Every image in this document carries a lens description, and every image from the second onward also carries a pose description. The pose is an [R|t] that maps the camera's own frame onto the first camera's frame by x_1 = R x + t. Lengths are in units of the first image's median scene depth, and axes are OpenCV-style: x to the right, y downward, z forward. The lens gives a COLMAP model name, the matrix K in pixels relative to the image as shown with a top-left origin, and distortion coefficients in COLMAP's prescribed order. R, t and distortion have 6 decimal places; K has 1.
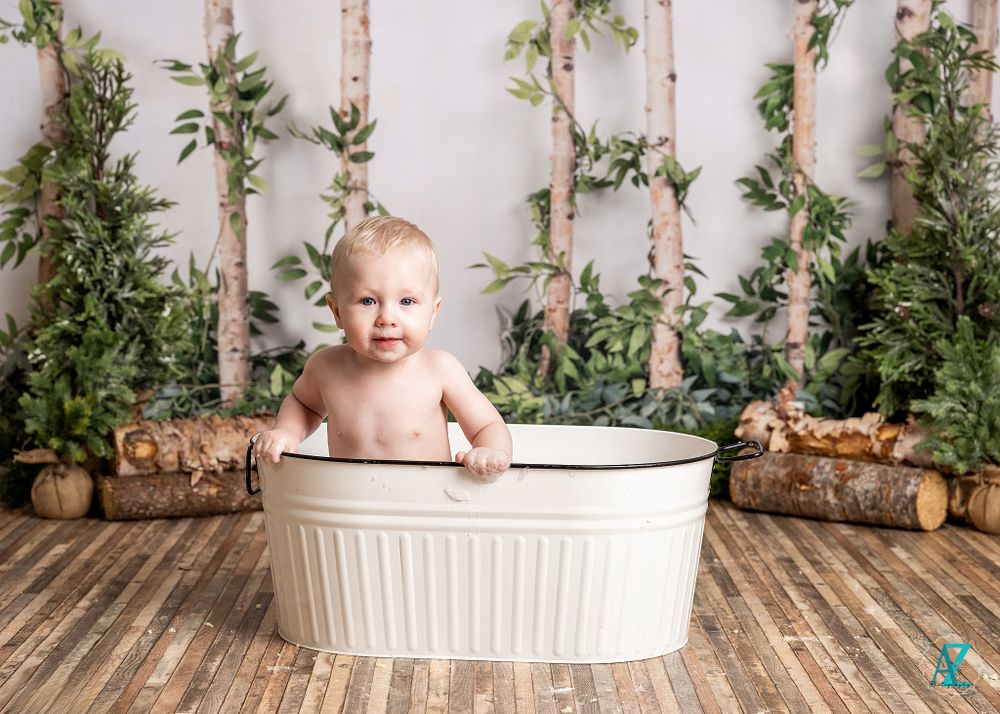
lens RADIAL K [[1993.7, 0, 509.2], [0, 1993.7, 357.7], [0, 0, 1]] dist [0.001719, 0.049603]
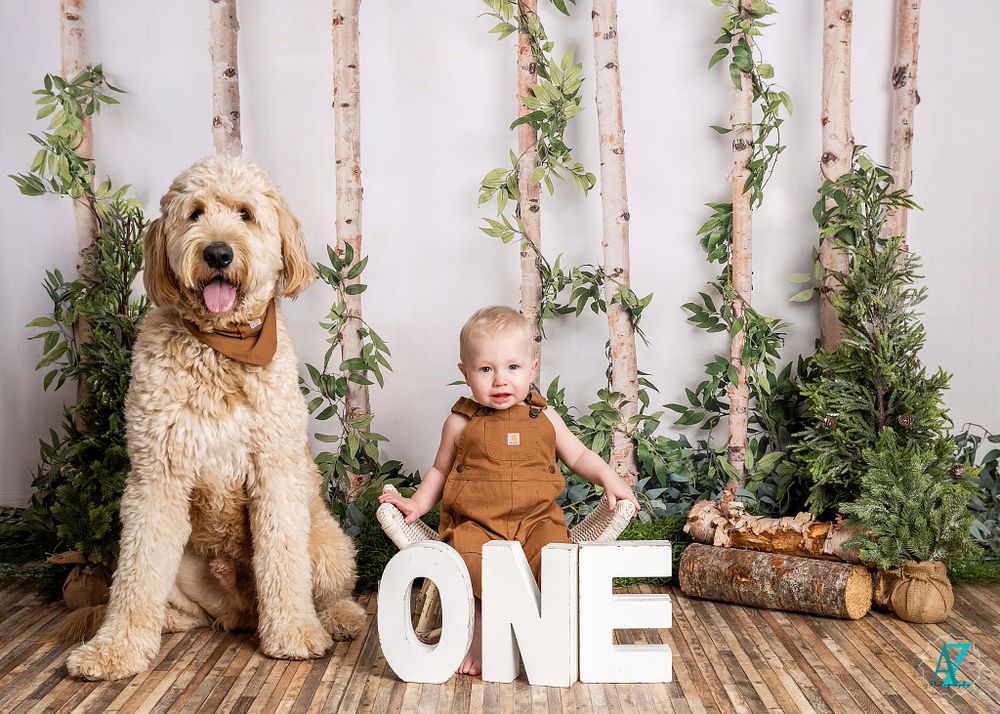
lens RADIAL K [[1490.5, 0, 495.8], [0, 1490.5, 421.7], [0, 0, 1]] dist [-0.013105, 0.069933]
pose [[0.999656, -0.010150, -0.024166, 0.026910], [0.010198, 0.999946, 0.001844, -0.025358], [0.024146, -0.002090, 0.999706, 0.145076]]
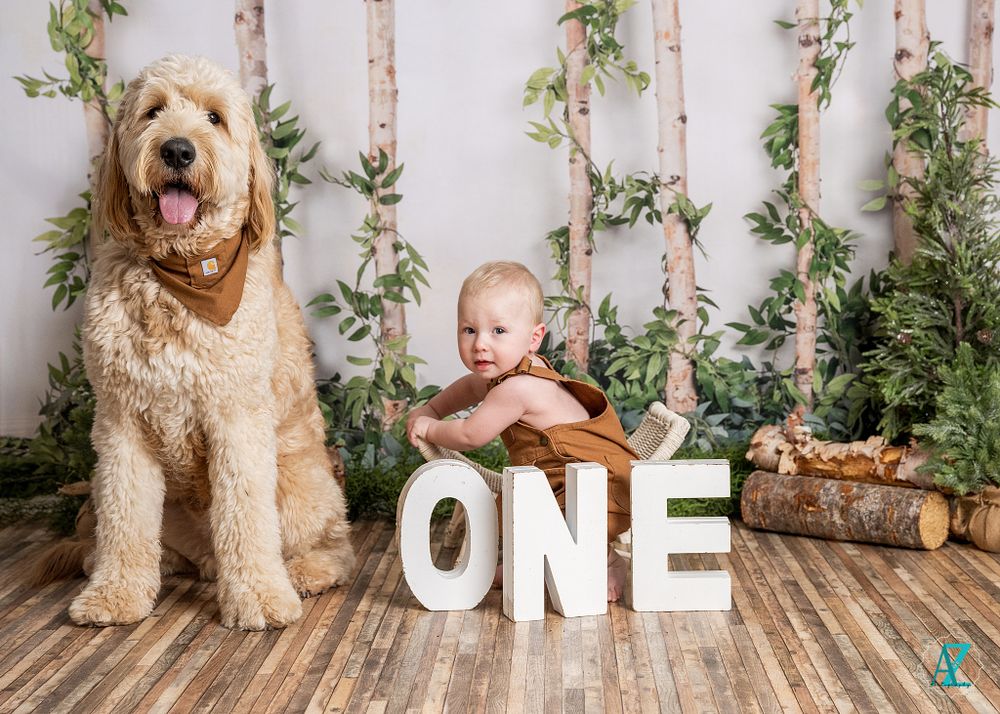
lens RADIAL K [[1682.5, 0, 551.6], [0, 1682.5, 376.5], [0, 0, 1]] dist [-0.002782, 0.056284]
pose [[0.999672, -0.014046, -0.021423, 0.029669], [0.014126, 0.999894, 0.003585, -0.008603], [0.021370, -0.003887, 0.999764, 0.108797]]
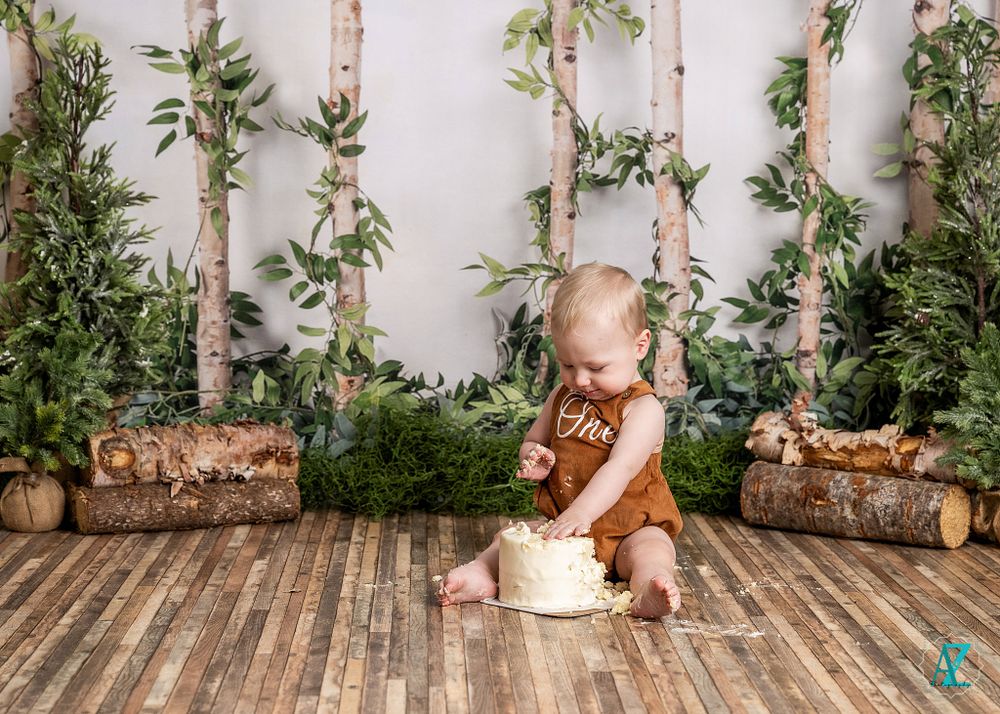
lens RADIAL K [[2074.9, 0, 516.6], [0, 2074.9, 352.5], [0, 0, 1]] dist [0.003644, -0.005854]
pose [[0.999548, 0.007332, 0.029167, -0.023812], [-0.007017, 0.999916, -0.010885, 0.005170], [-0.029244, 0.010676, 0.999515, 0.016026]]
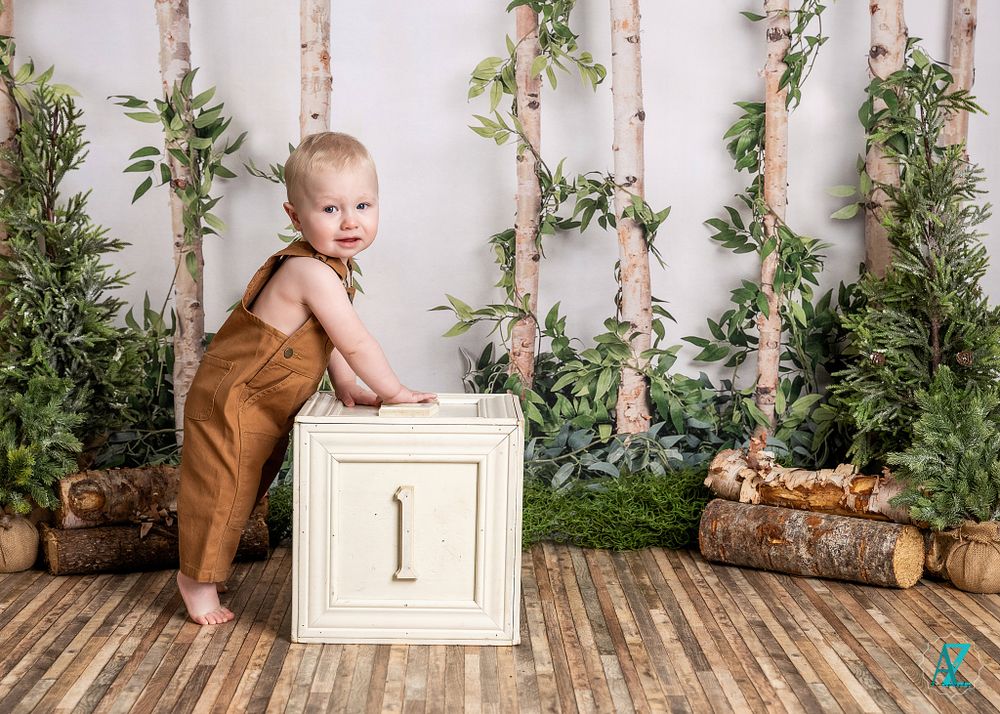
lens RADIAL K [[1843.8, 0, 498.2], [0, 1843.8, 352.8], [0, 0, 1]] dist [0.001490, 0.003941]
pose [[0.999984, 0.003512, 0.004401, 0.008683], [-0.003484, 0.999974, -0.006321, -0.018817], [-0.004423, 0.006306, 0.999970, 0.099969]]
